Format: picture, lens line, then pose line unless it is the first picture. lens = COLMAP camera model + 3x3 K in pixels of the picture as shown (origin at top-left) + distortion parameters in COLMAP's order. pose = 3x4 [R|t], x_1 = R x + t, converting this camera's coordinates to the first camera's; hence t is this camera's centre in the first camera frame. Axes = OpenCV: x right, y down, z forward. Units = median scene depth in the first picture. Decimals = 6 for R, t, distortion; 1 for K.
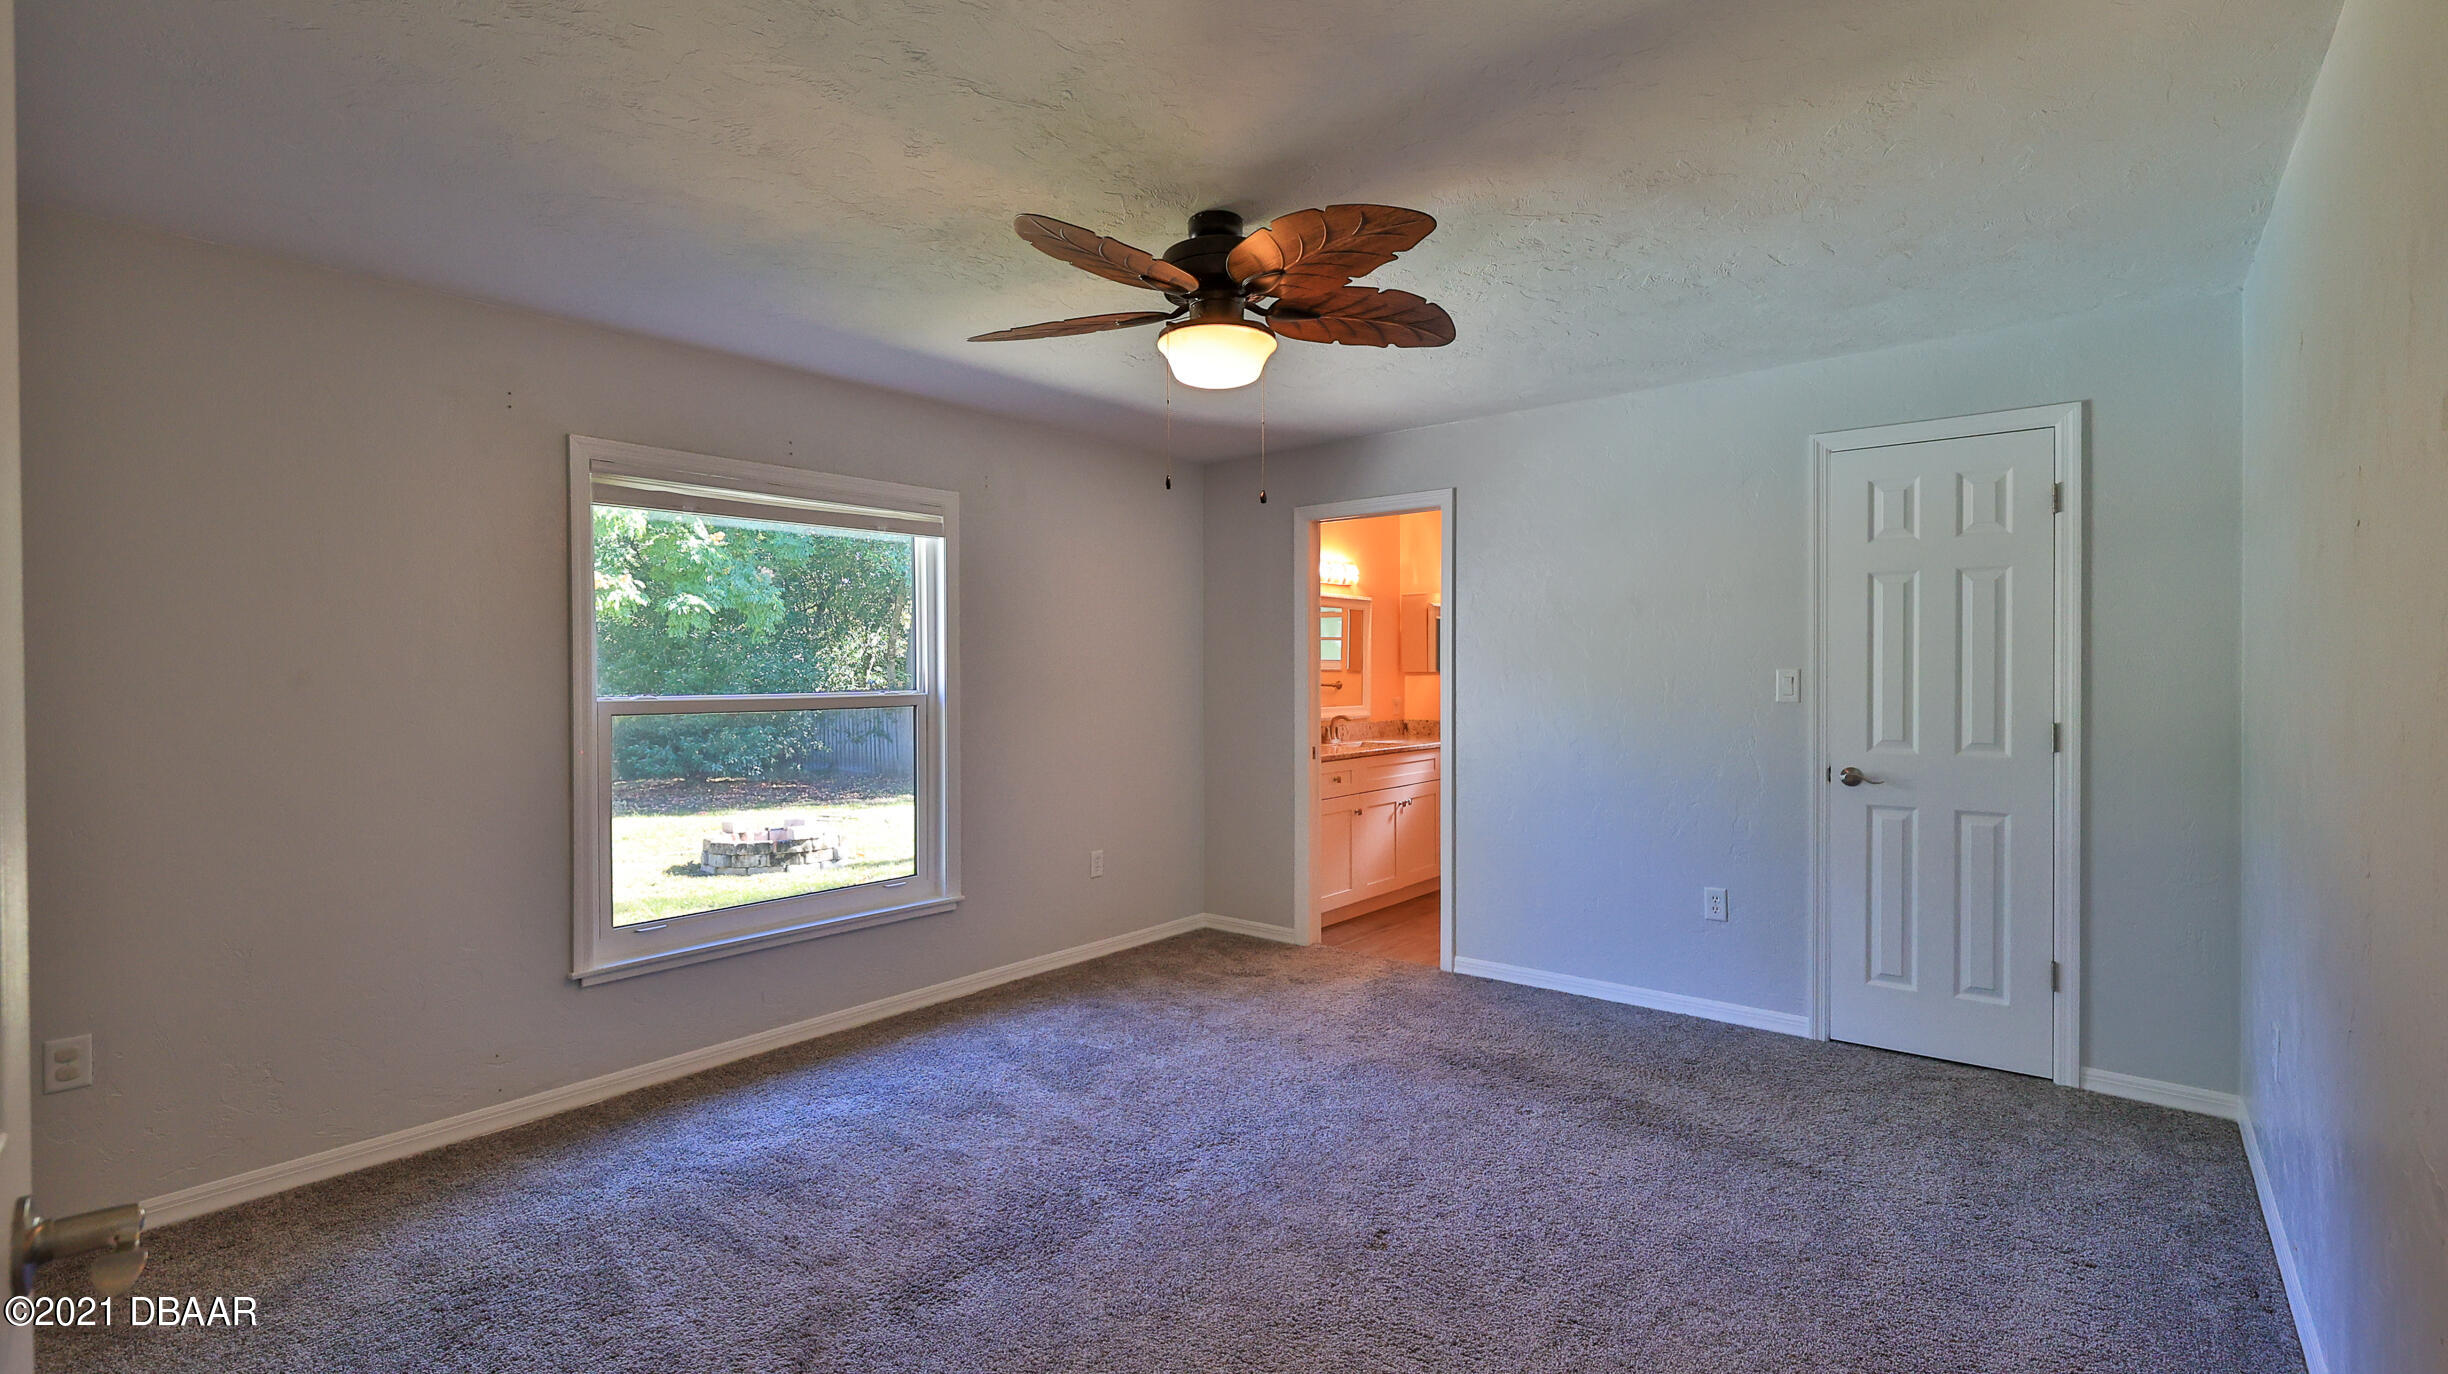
lens RADIAL K [[1079.6, 0, 1223.0], [0, 1079.6, 688.9], [0, 0, 1]] dist [0.002137, -0.001225]
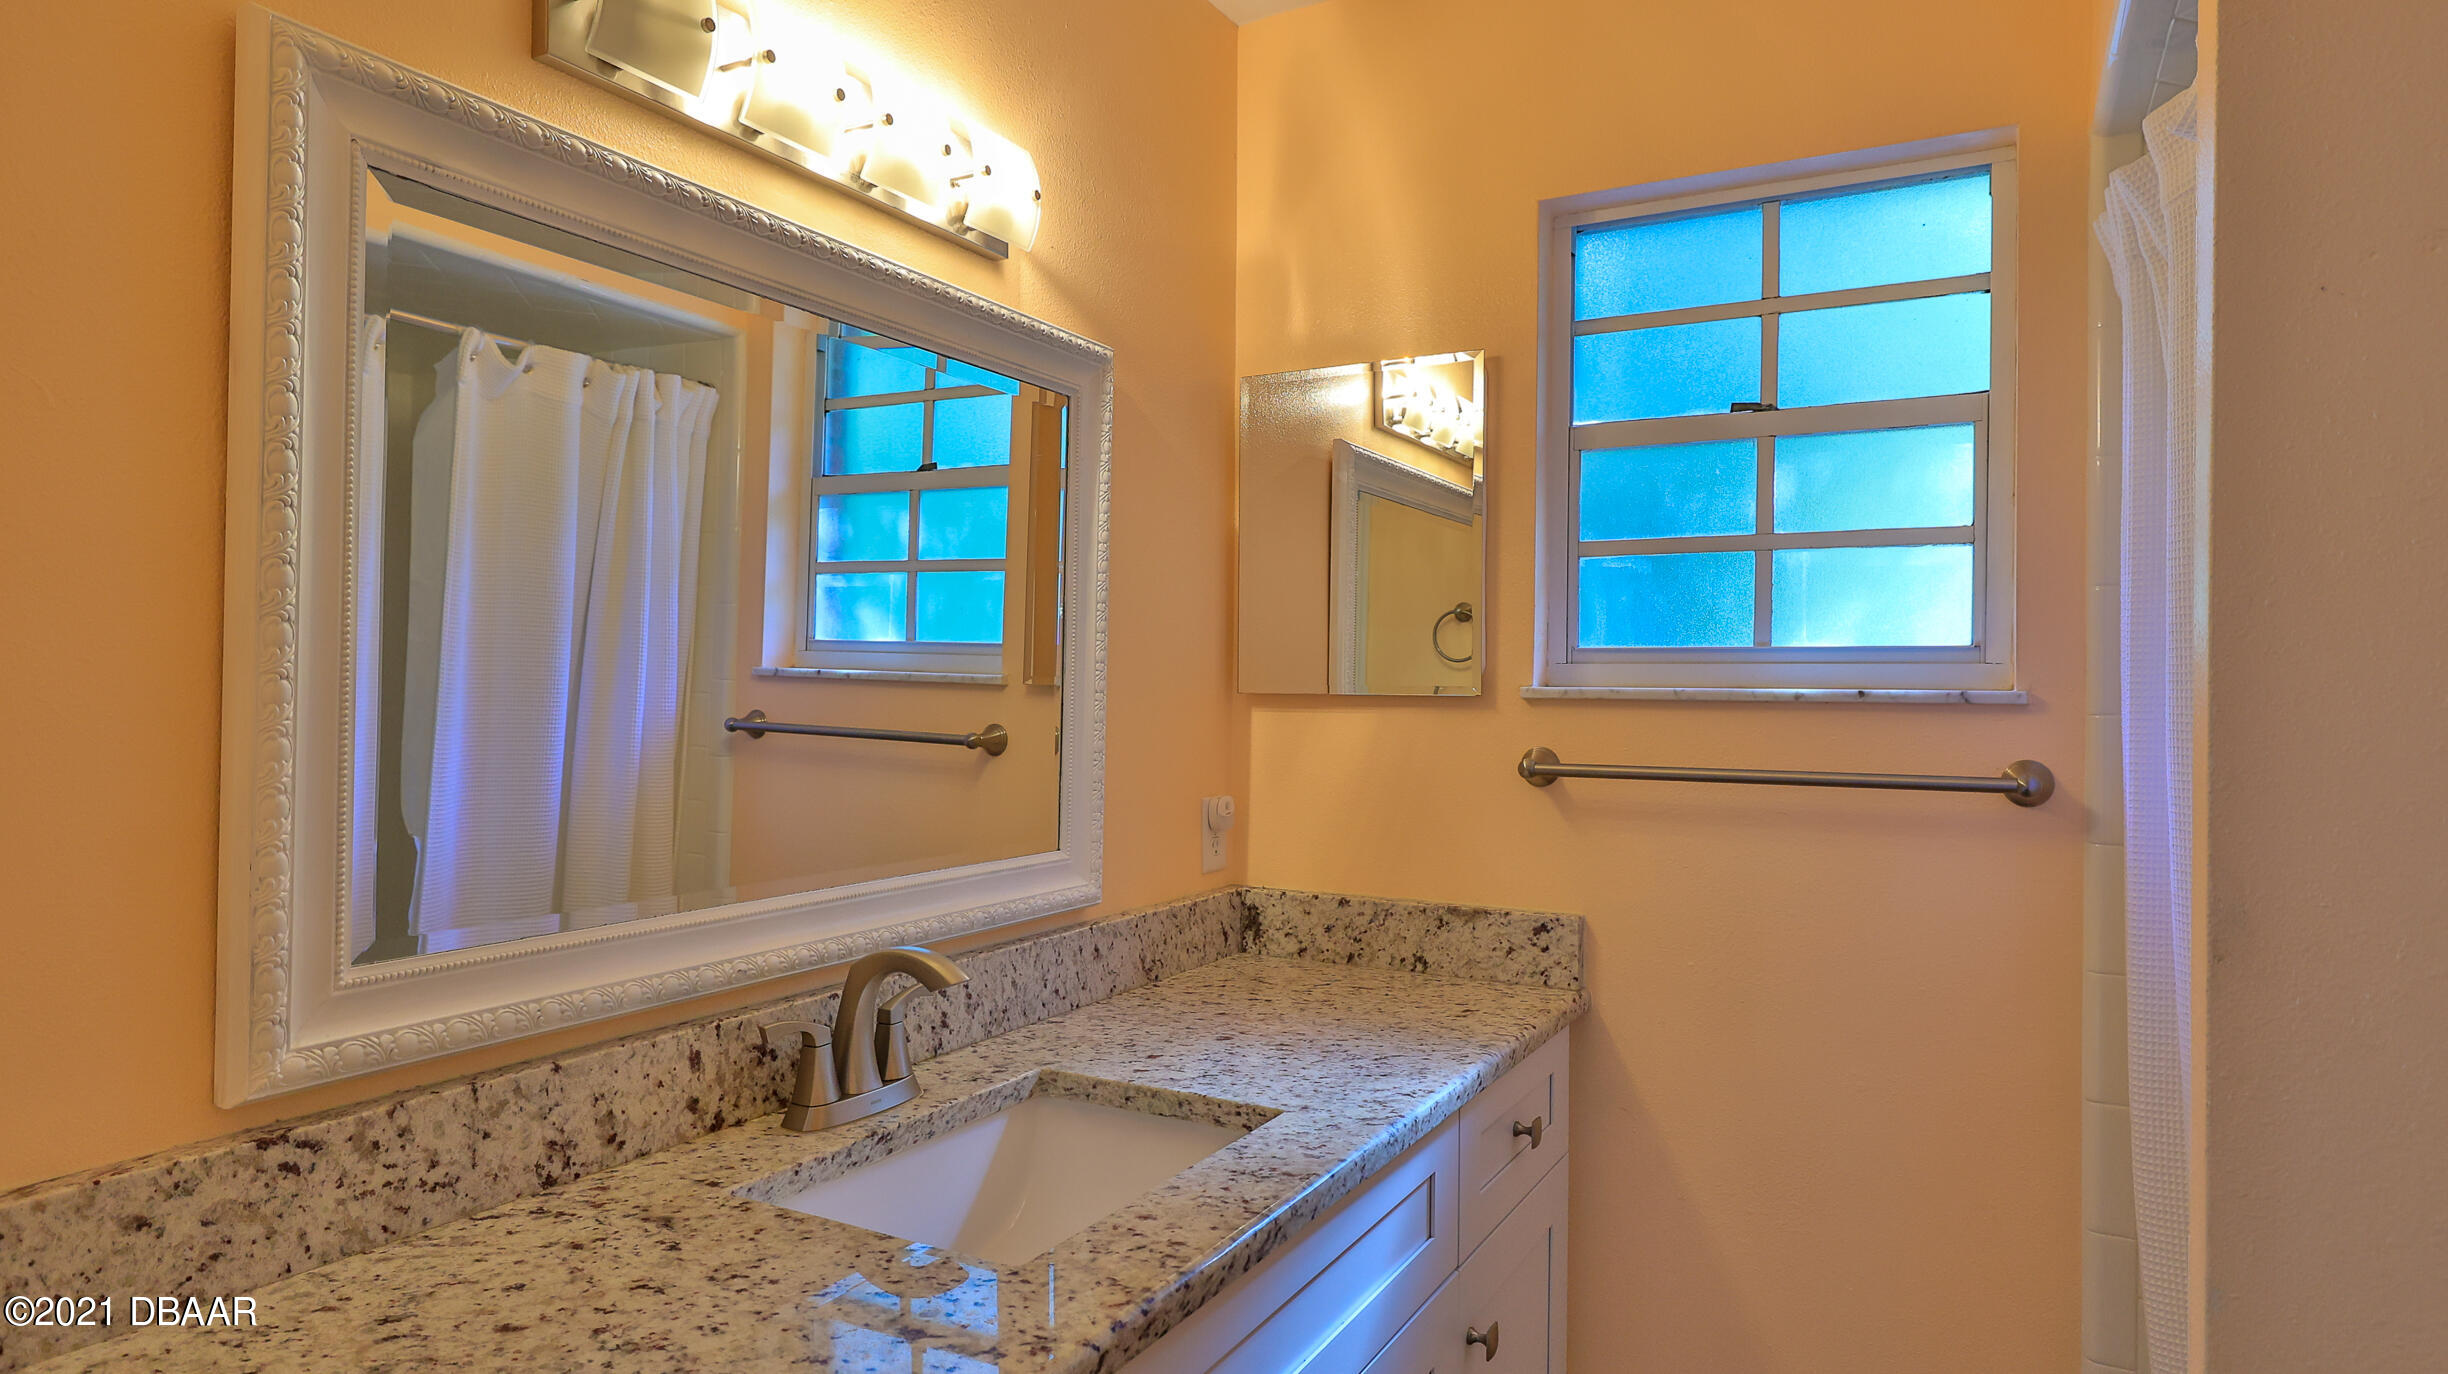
lens RADIAL K [[1421.3, 0, 1227.4], [0, 1421.3, 686.6], [0, 0, 1]] dist [-0.003730, -0.000043]
pose [[0.981102, 0.016790, 0.192763, 0.192992], [-0.013839, 0.999766, -0.016642, -0.022308], [-0.192998, 0.013660, 0.981104, 1.305954]]
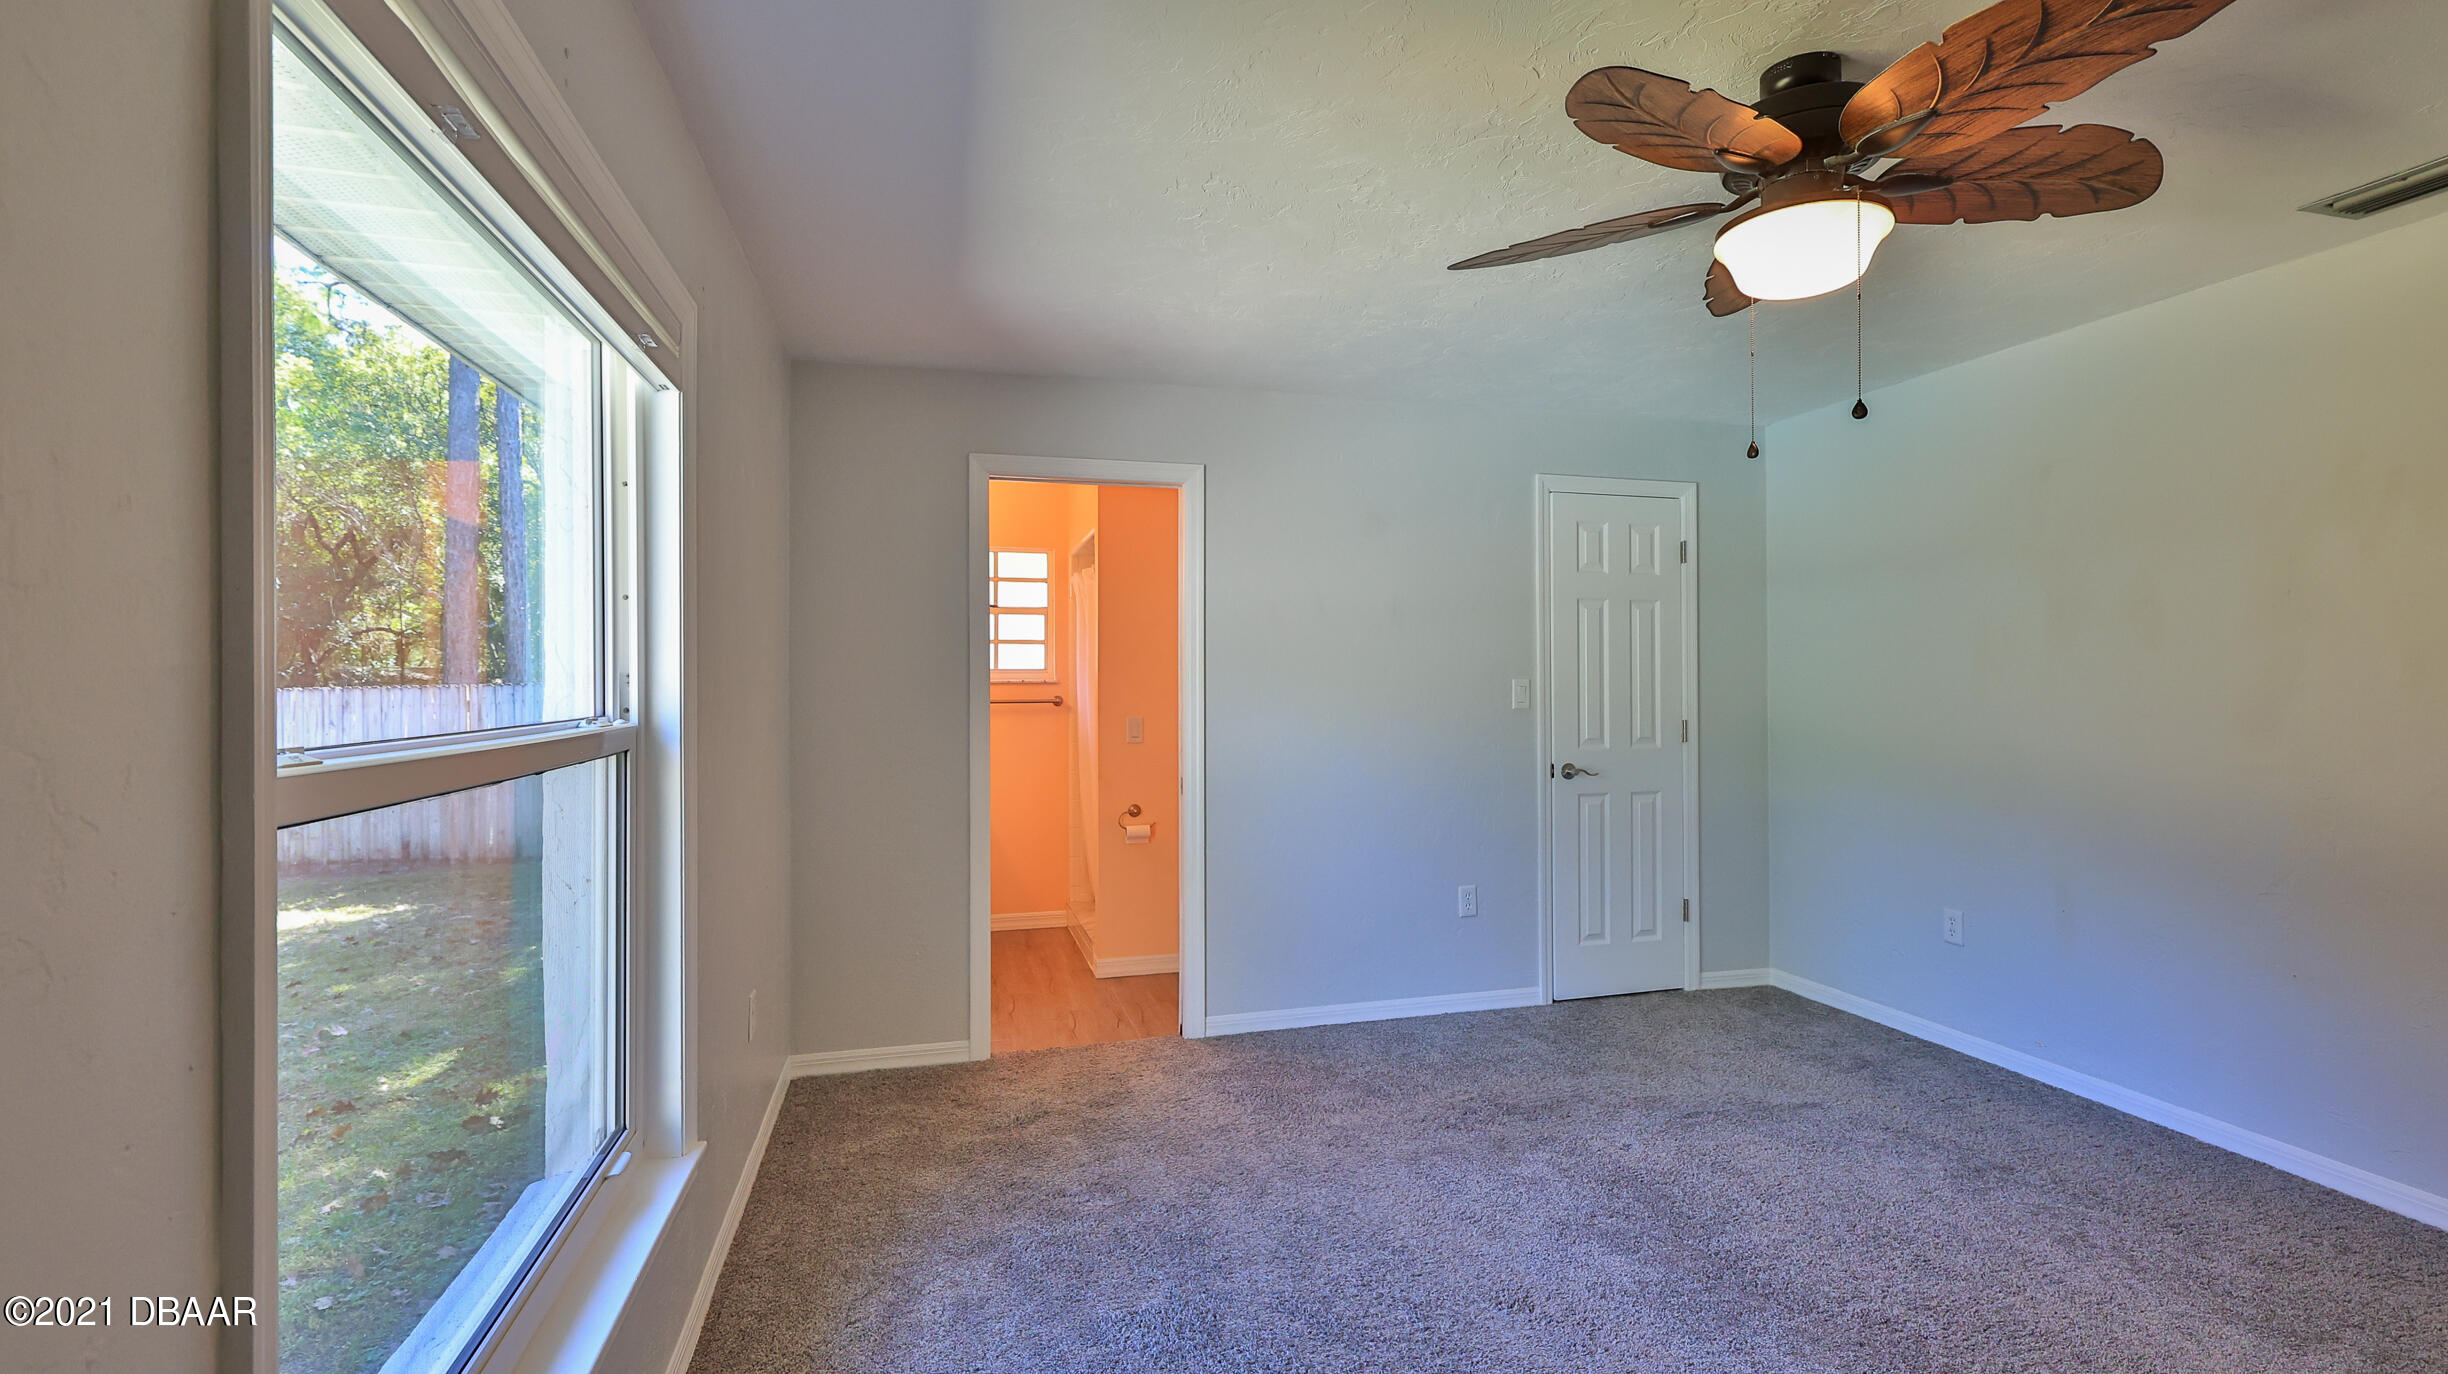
lens RADIAL K [[1079.6, 0, 1223.1], [0, 1079.6, 684.3], [0, 0, 1]] dist [0.002137, -0.001225]
pose [[0.584452, -0.000164, 0.811428, -0.581114], [0.014110, 0.999851, -0.009962, -0.006468], [-0.811305, 0.017272, 0.584368, 0.611488]]
